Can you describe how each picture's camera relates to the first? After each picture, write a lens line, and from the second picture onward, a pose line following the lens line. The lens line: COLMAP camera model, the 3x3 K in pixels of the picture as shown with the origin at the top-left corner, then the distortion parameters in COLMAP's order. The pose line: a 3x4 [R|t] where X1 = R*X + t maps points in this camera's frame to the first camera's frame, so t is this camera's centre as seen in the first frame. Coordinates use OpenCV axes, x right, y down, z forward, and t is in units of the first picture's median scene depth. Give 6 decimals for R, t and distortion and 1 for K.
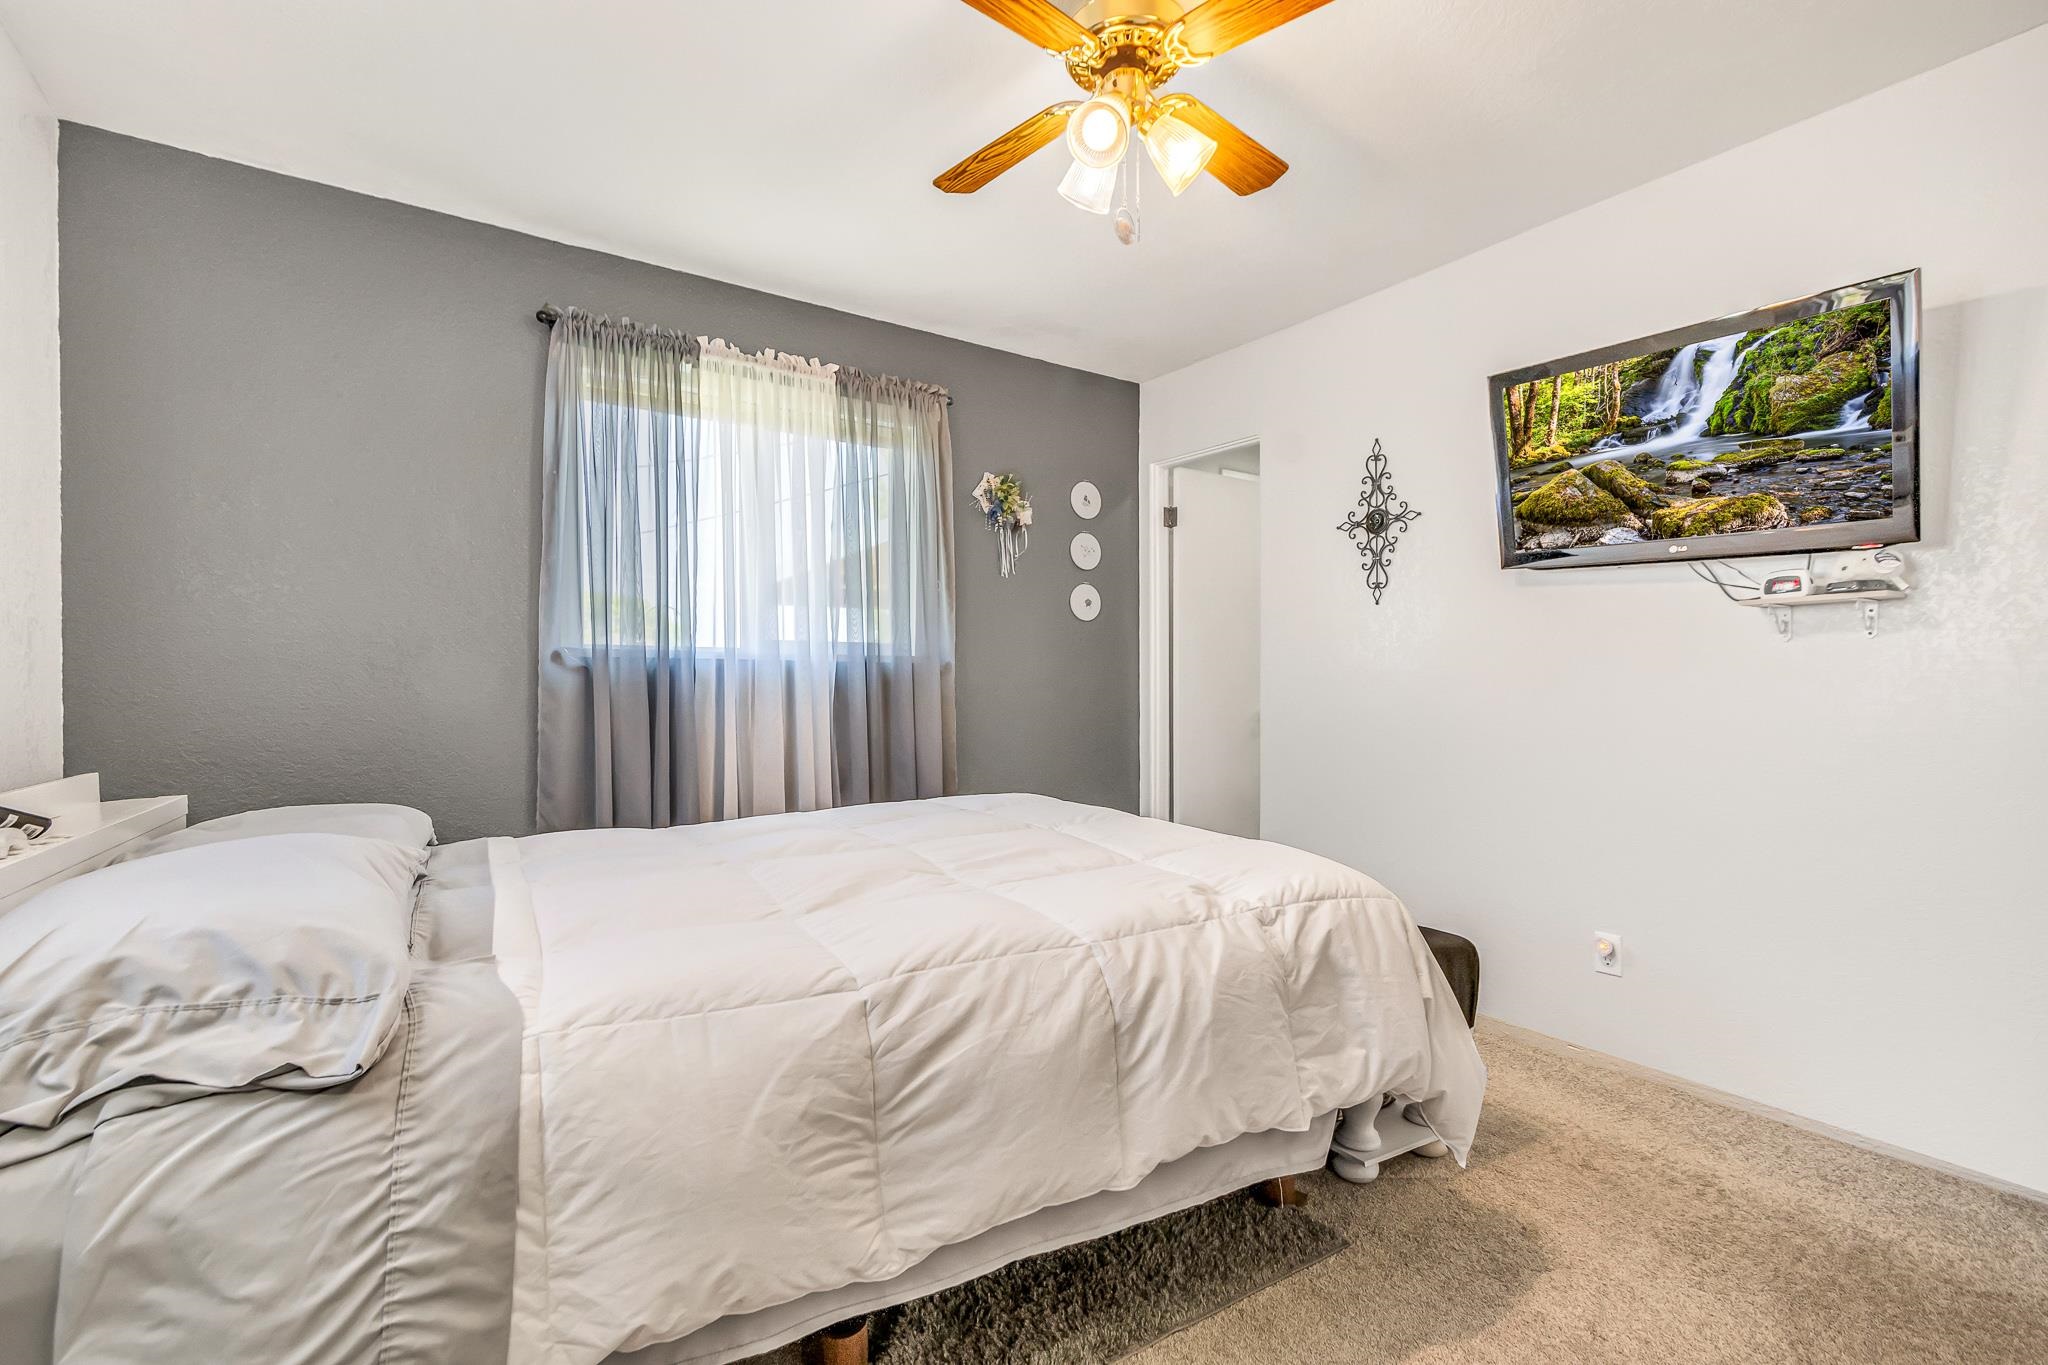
lens RADIAL K [[922.2, 0, 1024.3], [0, 922.2, 696.0], [0, 0, 1]] dist [0.005626, -0.001346]
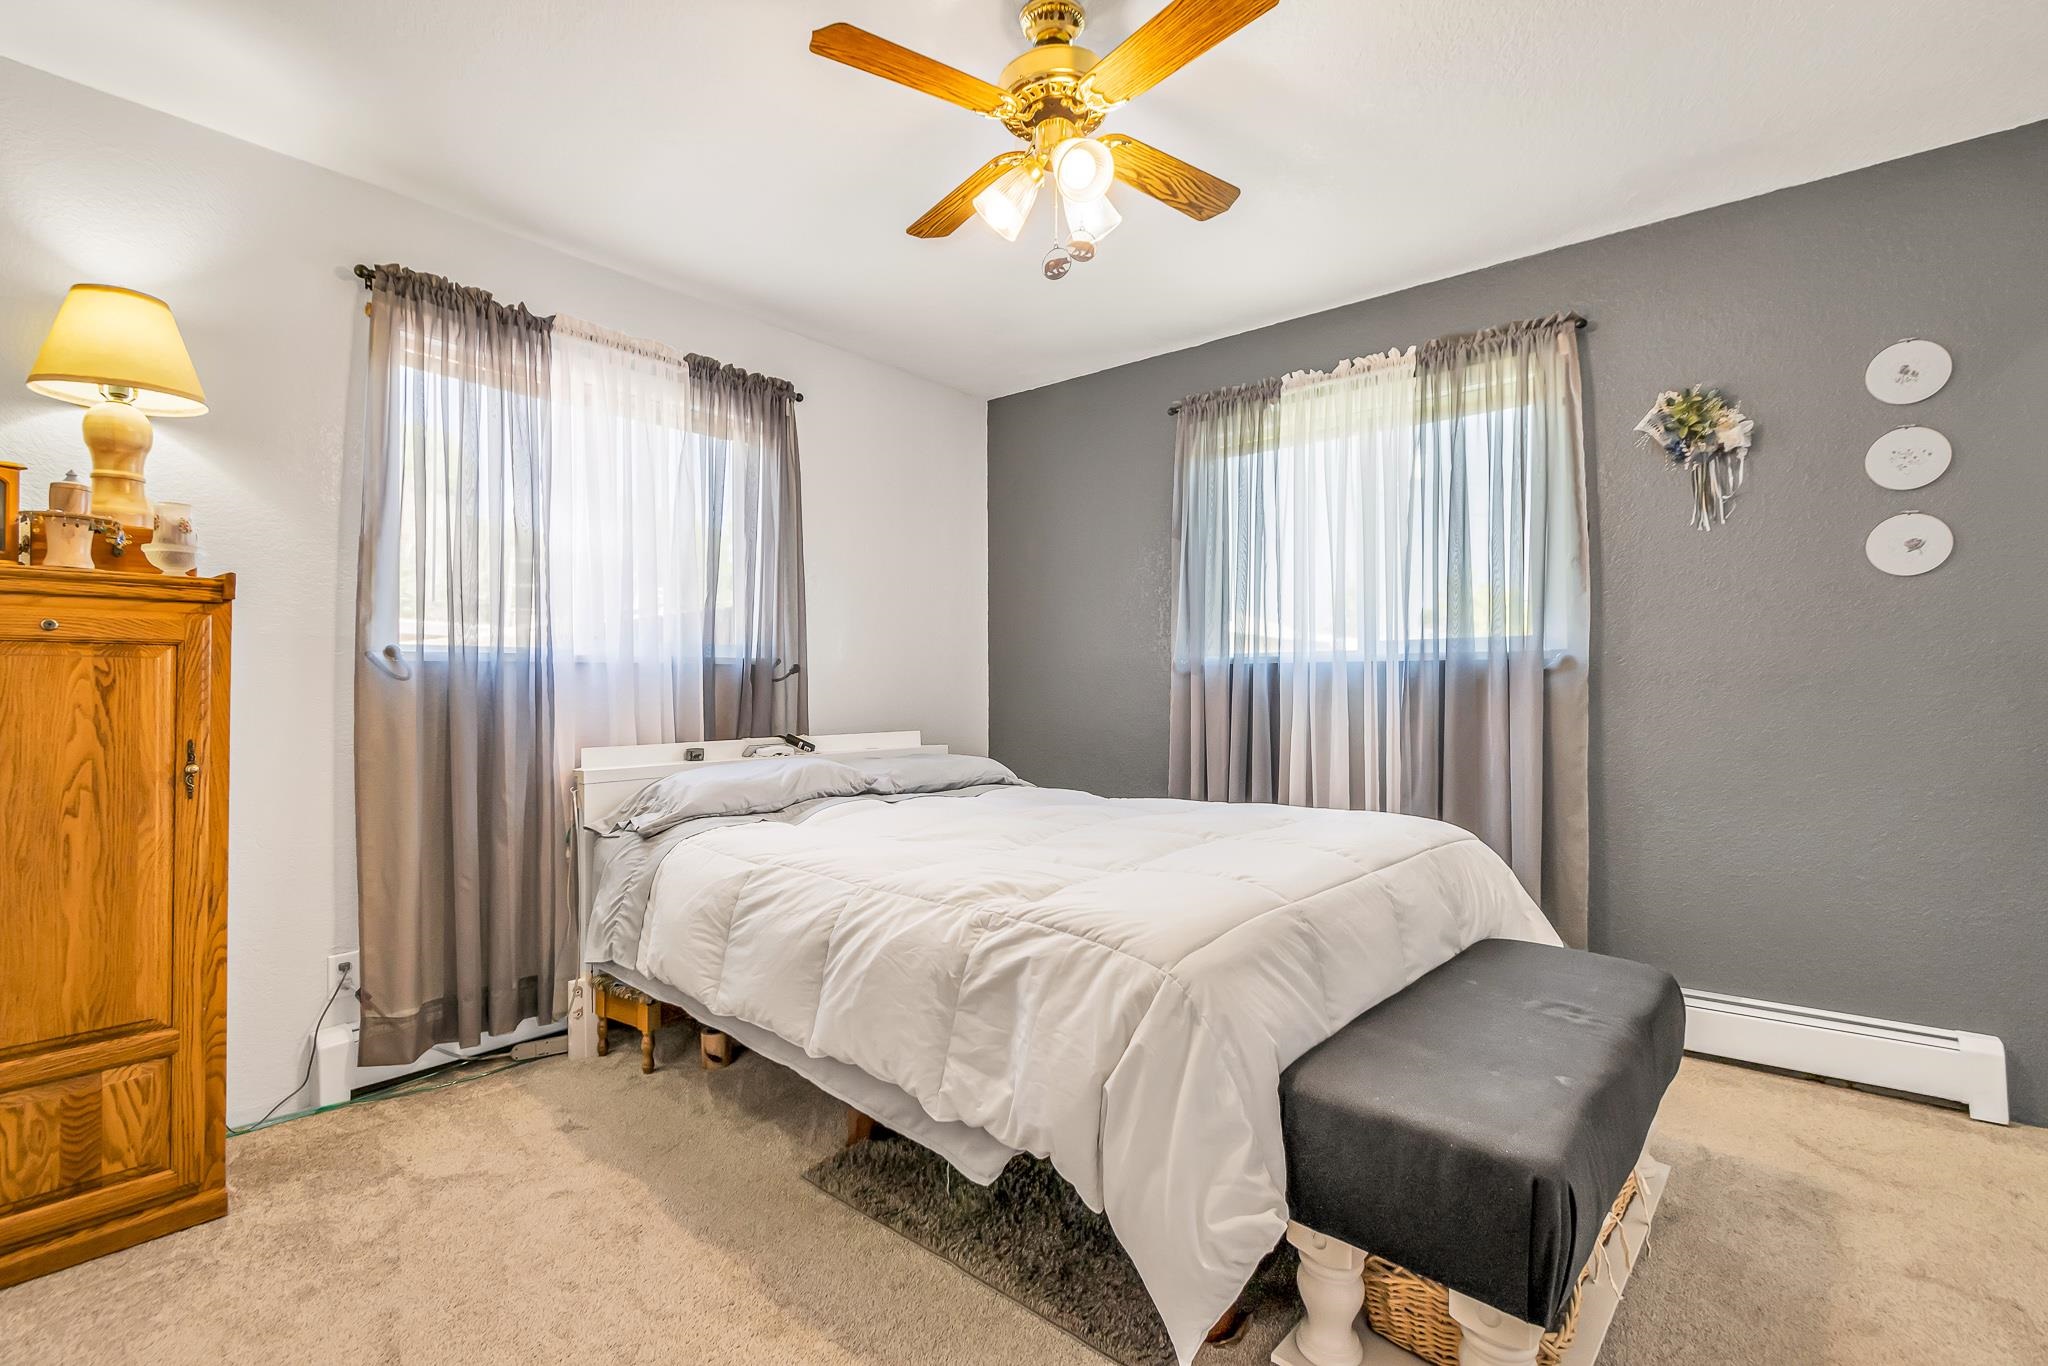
lens RADIAL K [[922.2, 0, 1024.9], [0, 922.2, 683.4], [0, 0, 1]] dist [0.005626, -0.001346]
pose [[0.279355, 0.001765, -0.960186, 0.661639], [-0.004925, 0.999988, 0.000405, -0.012894], [0.960175, 0.004616, 0.279360, 0.396019]]
